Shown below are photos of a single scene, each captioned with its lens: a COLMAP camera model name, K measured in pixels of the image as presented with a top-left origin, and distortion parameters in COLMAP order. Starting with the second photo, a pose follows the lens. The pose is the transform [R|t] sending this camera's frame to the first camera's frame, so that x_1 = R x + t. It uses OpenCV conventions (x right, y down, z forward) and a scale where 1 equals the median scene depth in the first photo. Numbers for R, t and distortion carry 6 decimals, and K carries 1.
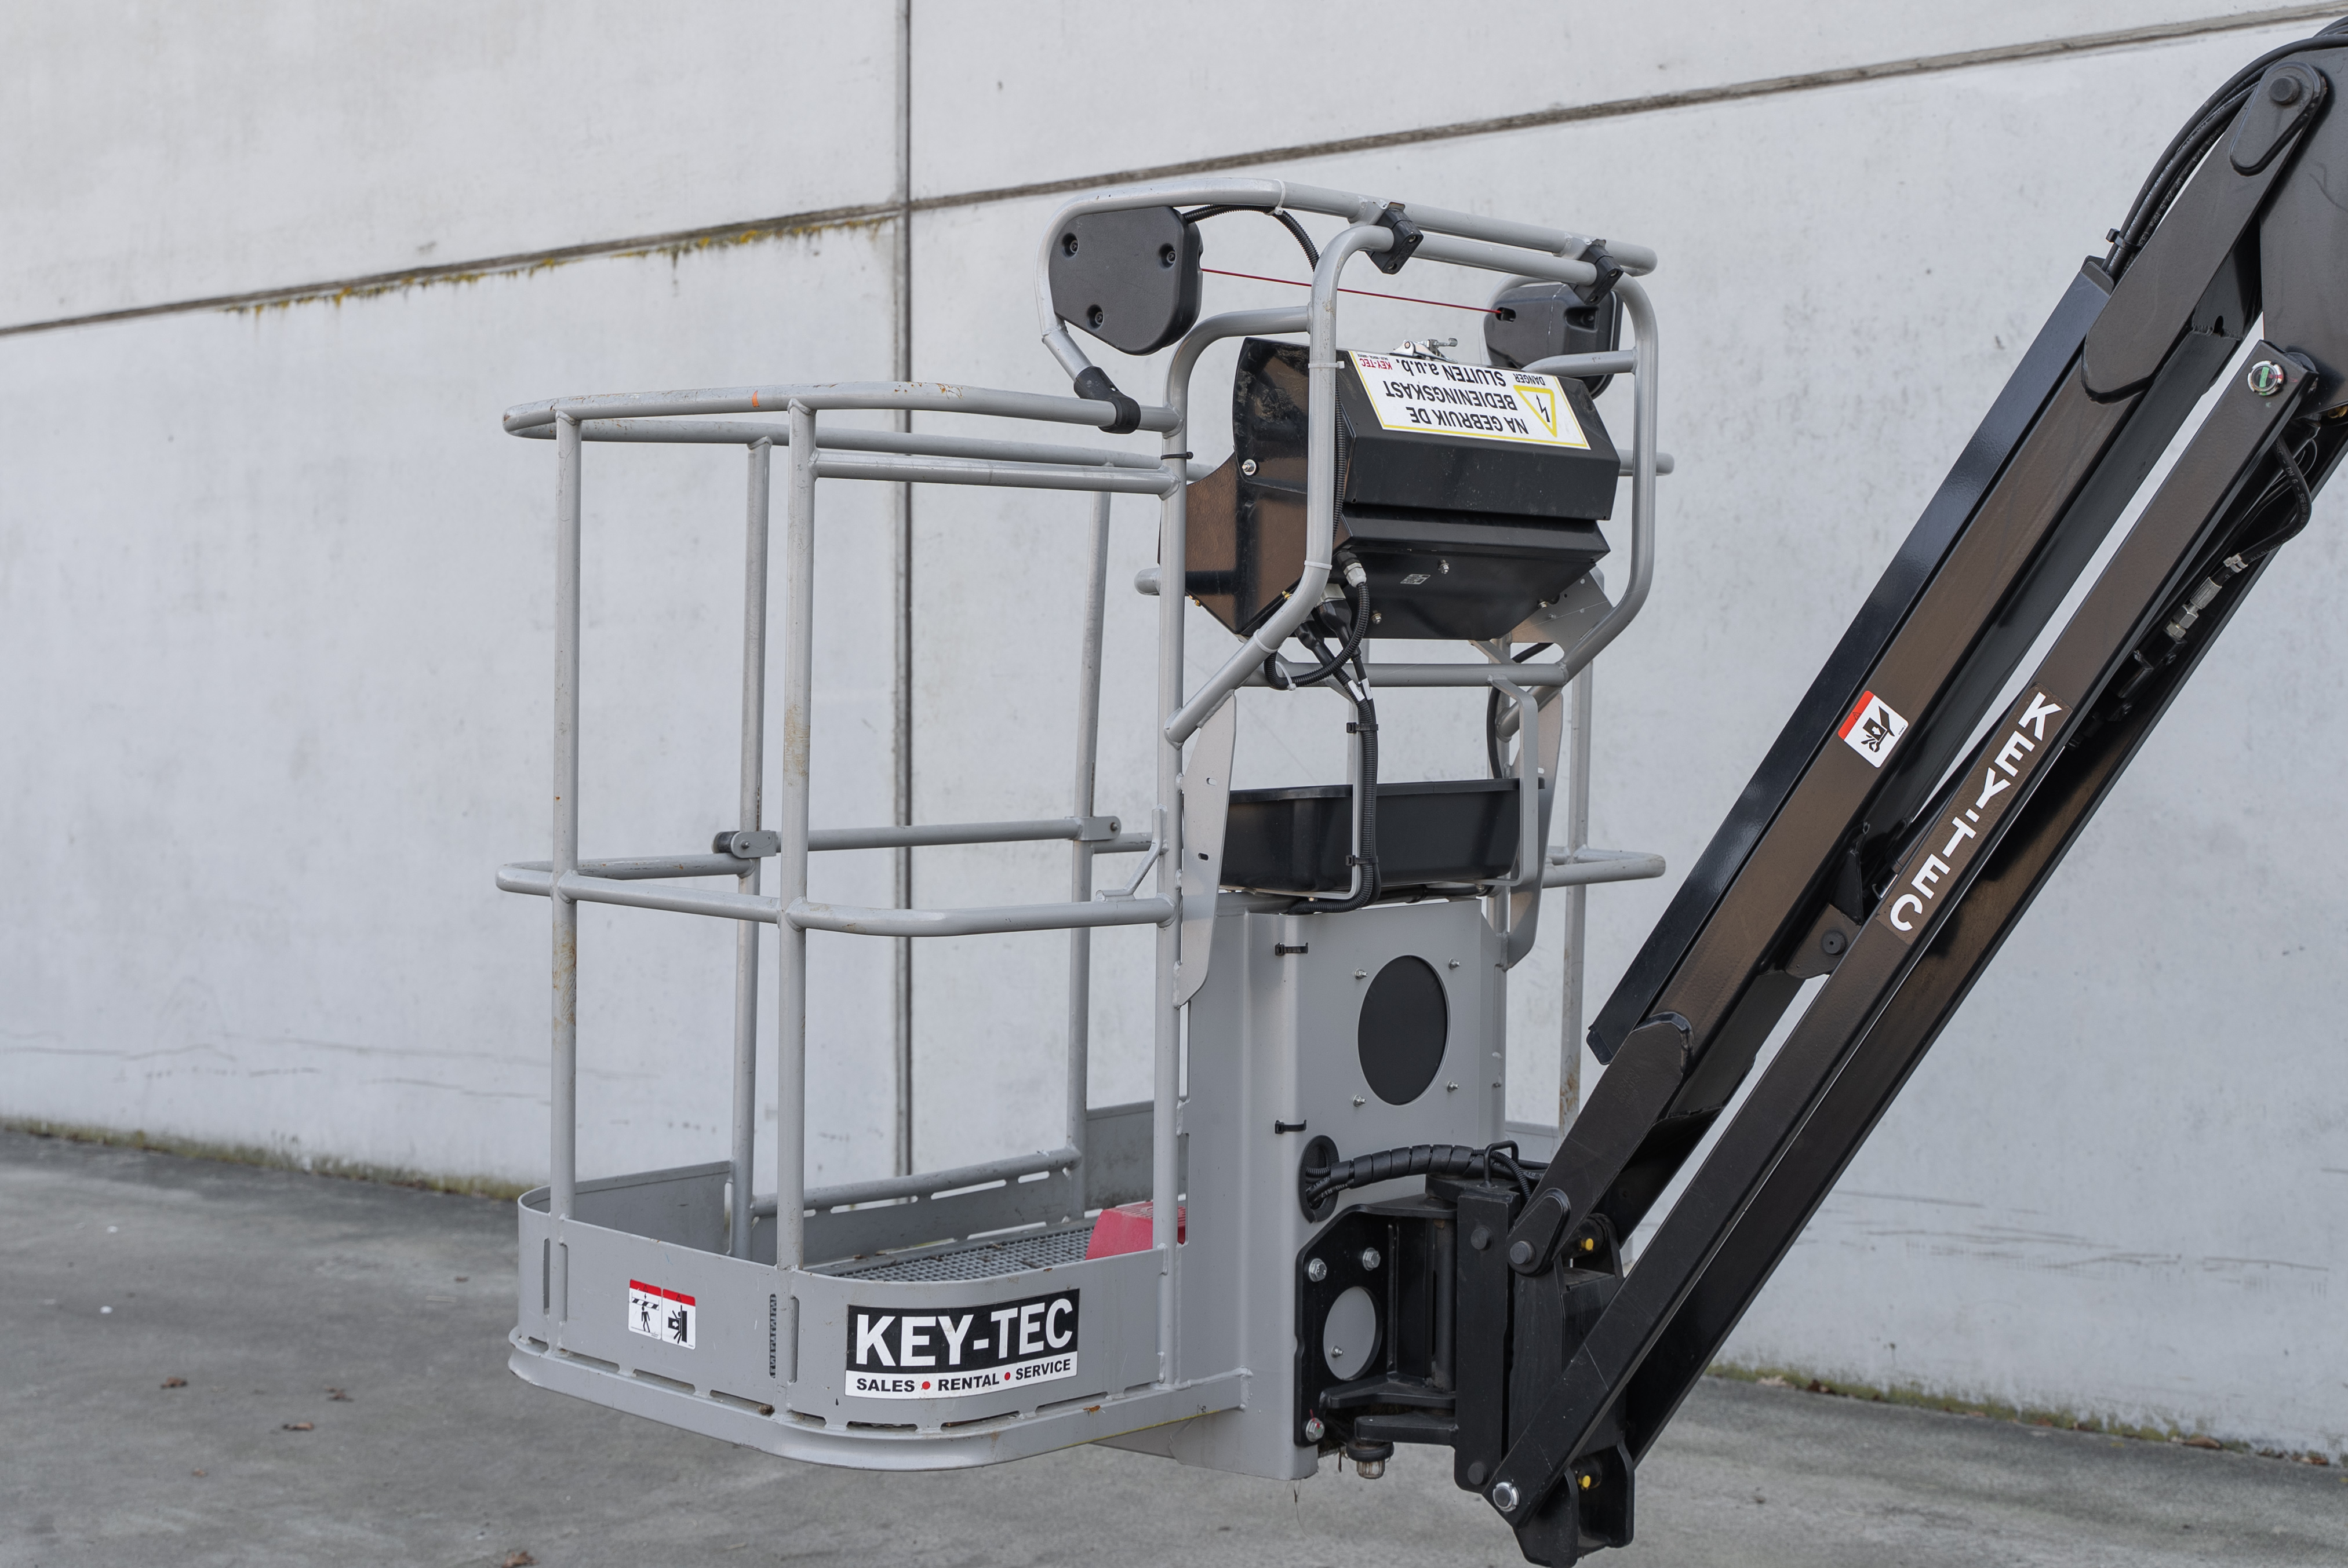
lens RADIAL K [[3102.7, 0, 1176.3], [0, 3102.7, 768.2], [0, 0, 1]] dist [0.012055, -0.057602]
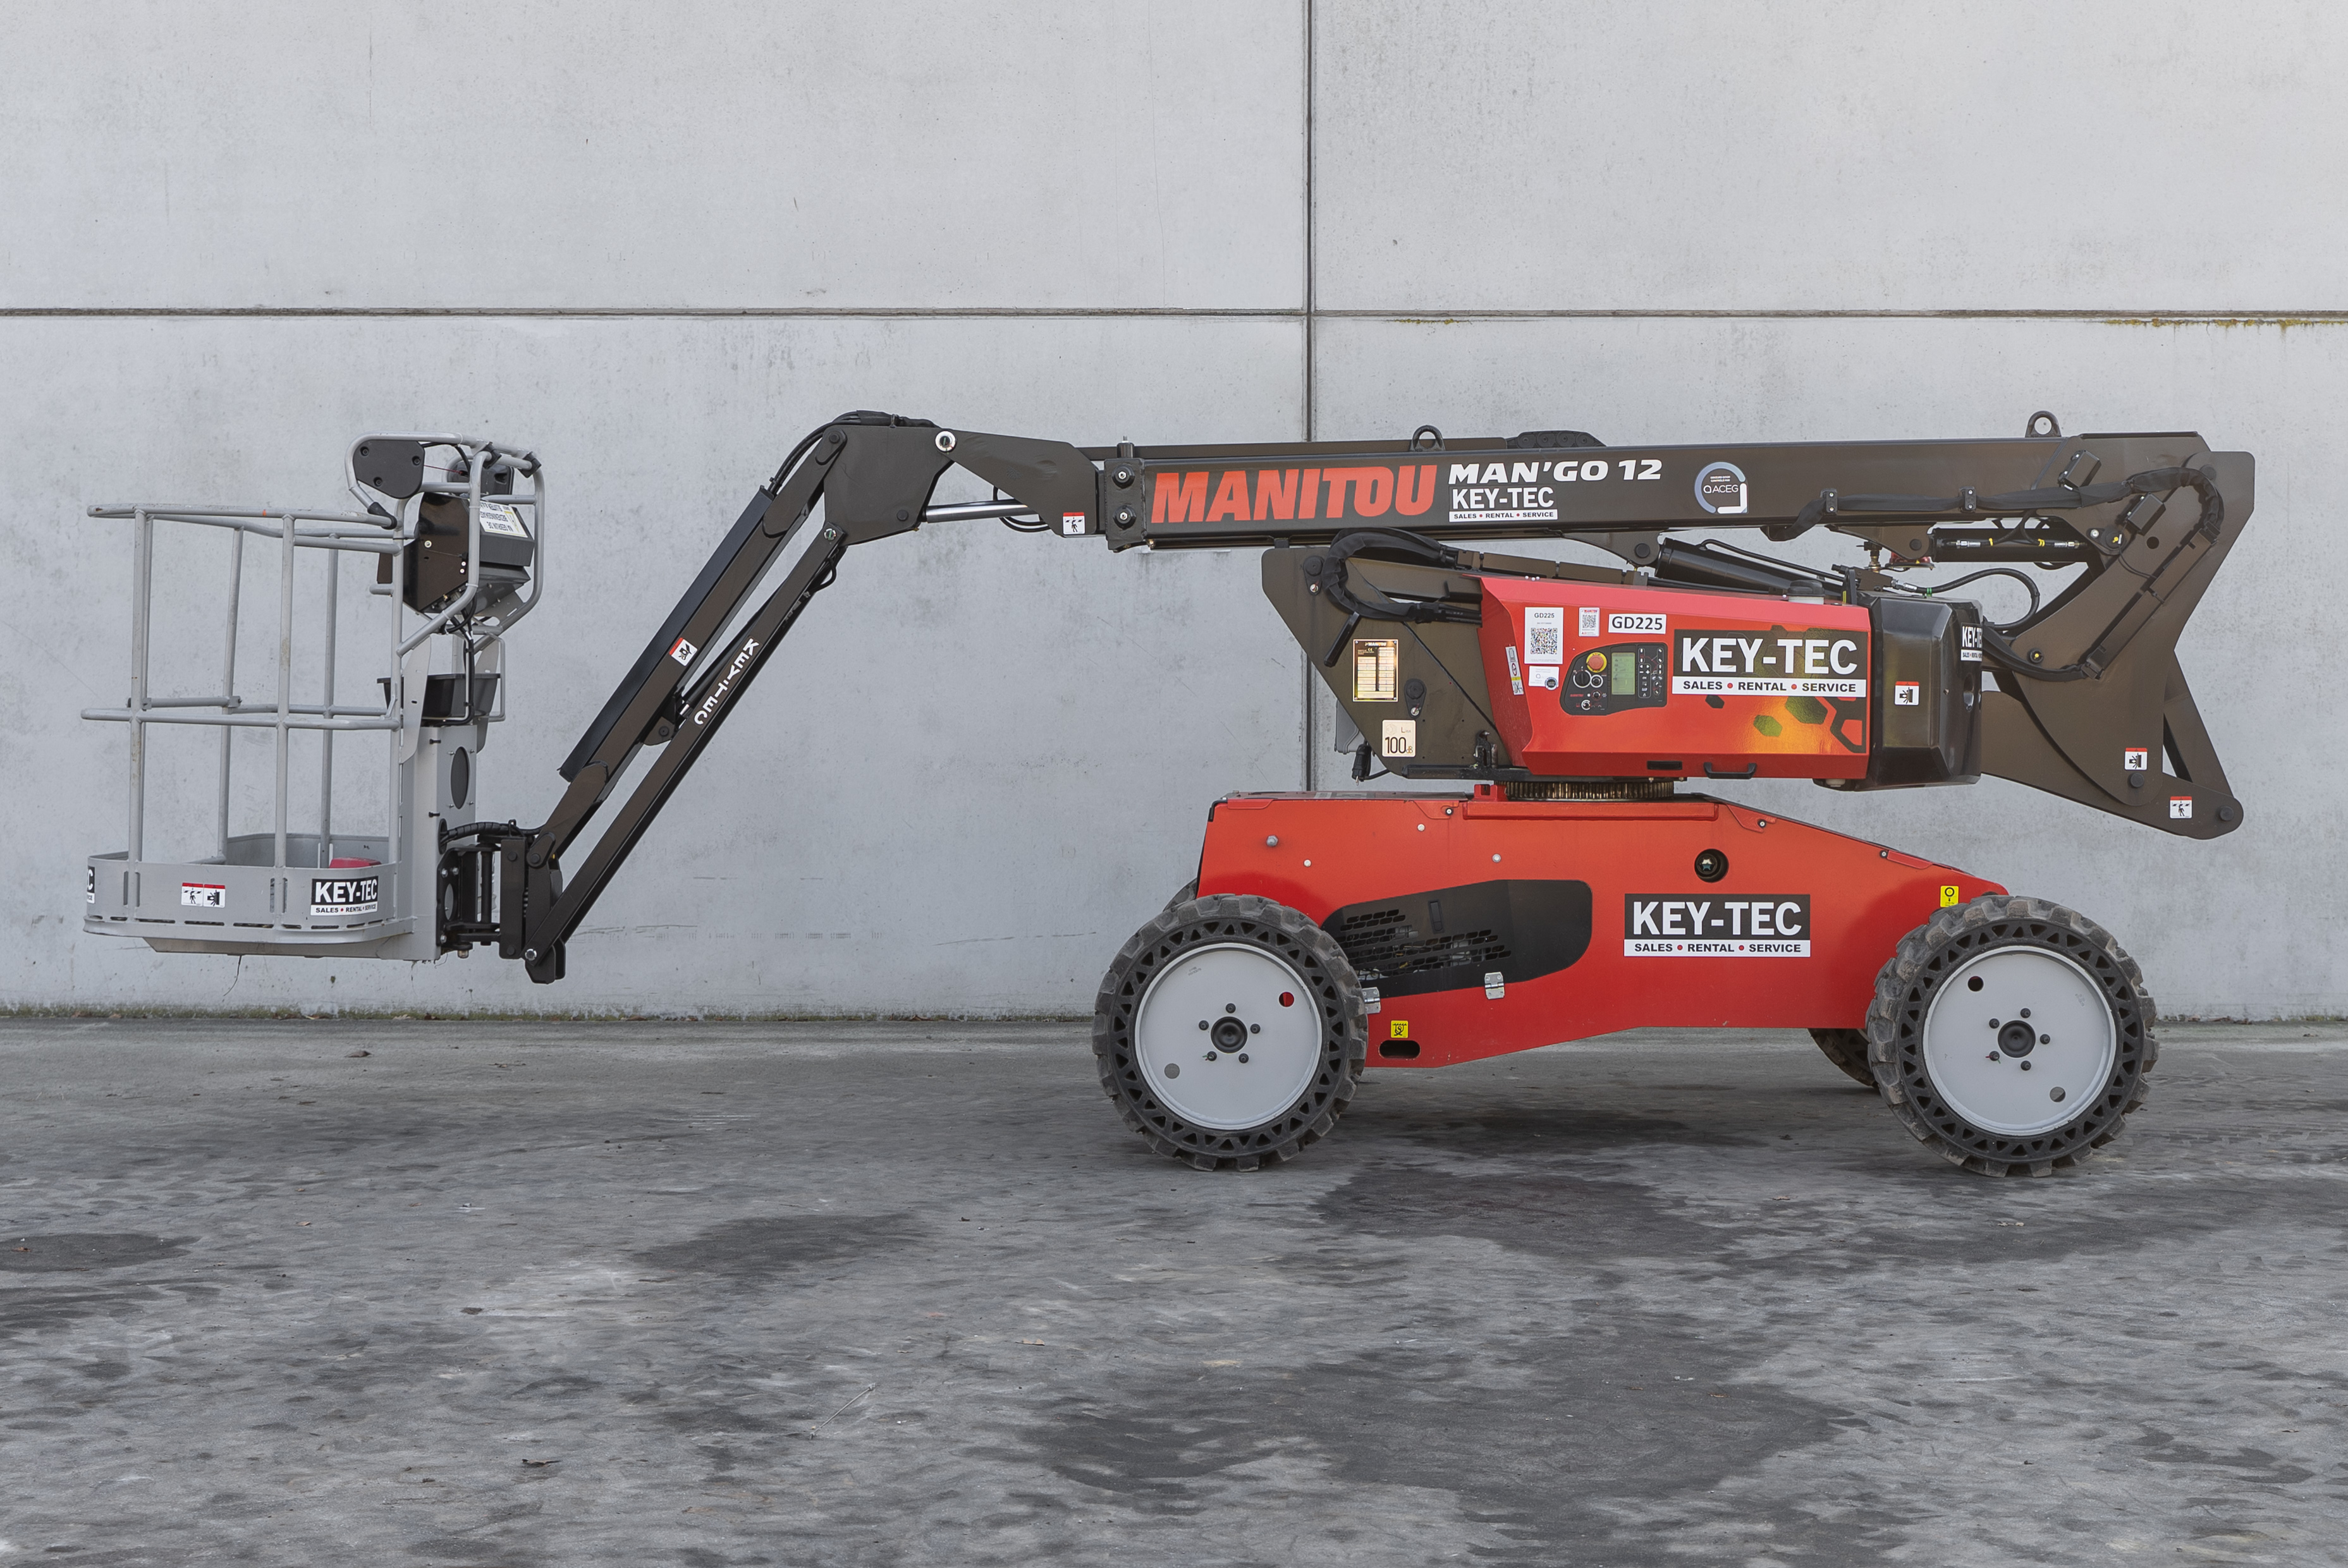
lens RADIAL K [[3030.2, 0, 1155.2], [0, 3030.2, 794.0], [0, 0, 1]] dist [-0.005401, -0.007726]
pose [[0.795336, -0.018071, 0.605899, -0.593511], [0.006428, 0.999751, 0.021380, 0.032505], [-0.606134, -0.013109, 0.795254, -0.768074]]
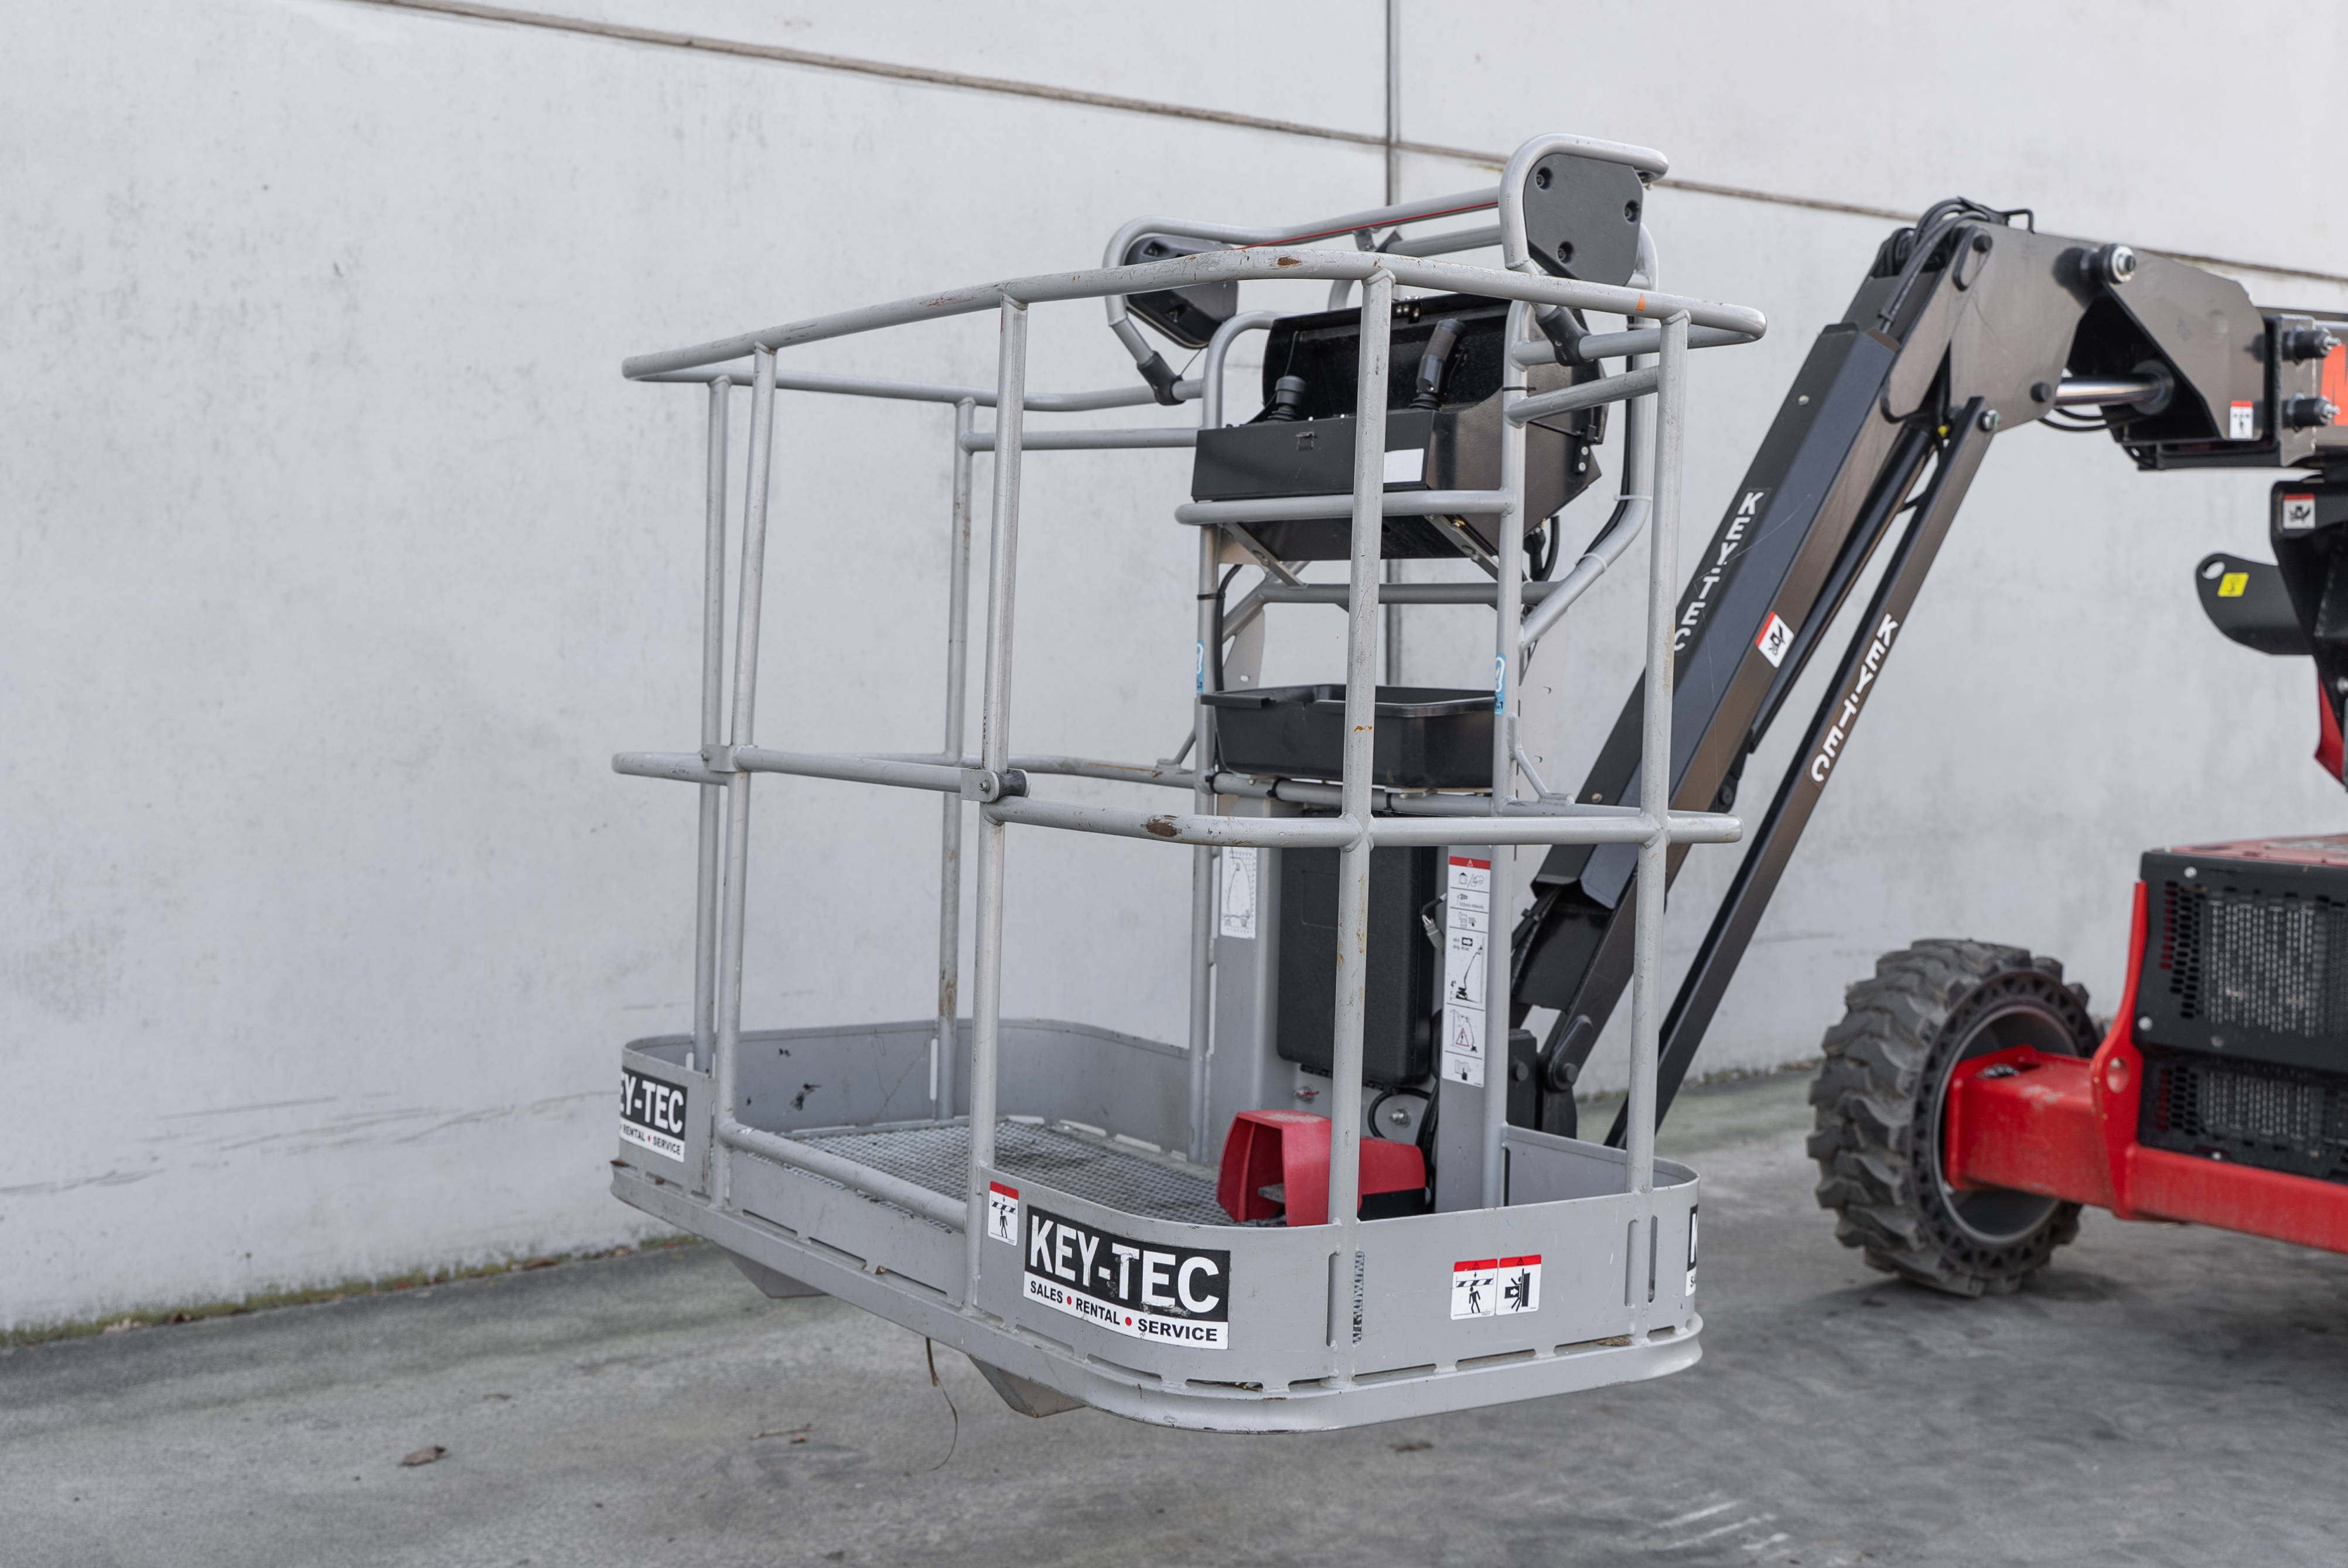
lens RADIAL K [[2714.4, 0, 1065.8], [0, 2714.4, 752.1], [0, 0, 1]] dist [-0.003847, -0.000665]
pose [[0.270571, -0.043777, 0.961704, -0.577102], [0.015741, 0.999033, 0.041048, -0.009474], [-0.962571, 0.004032, 0.270999, 0.544375]]
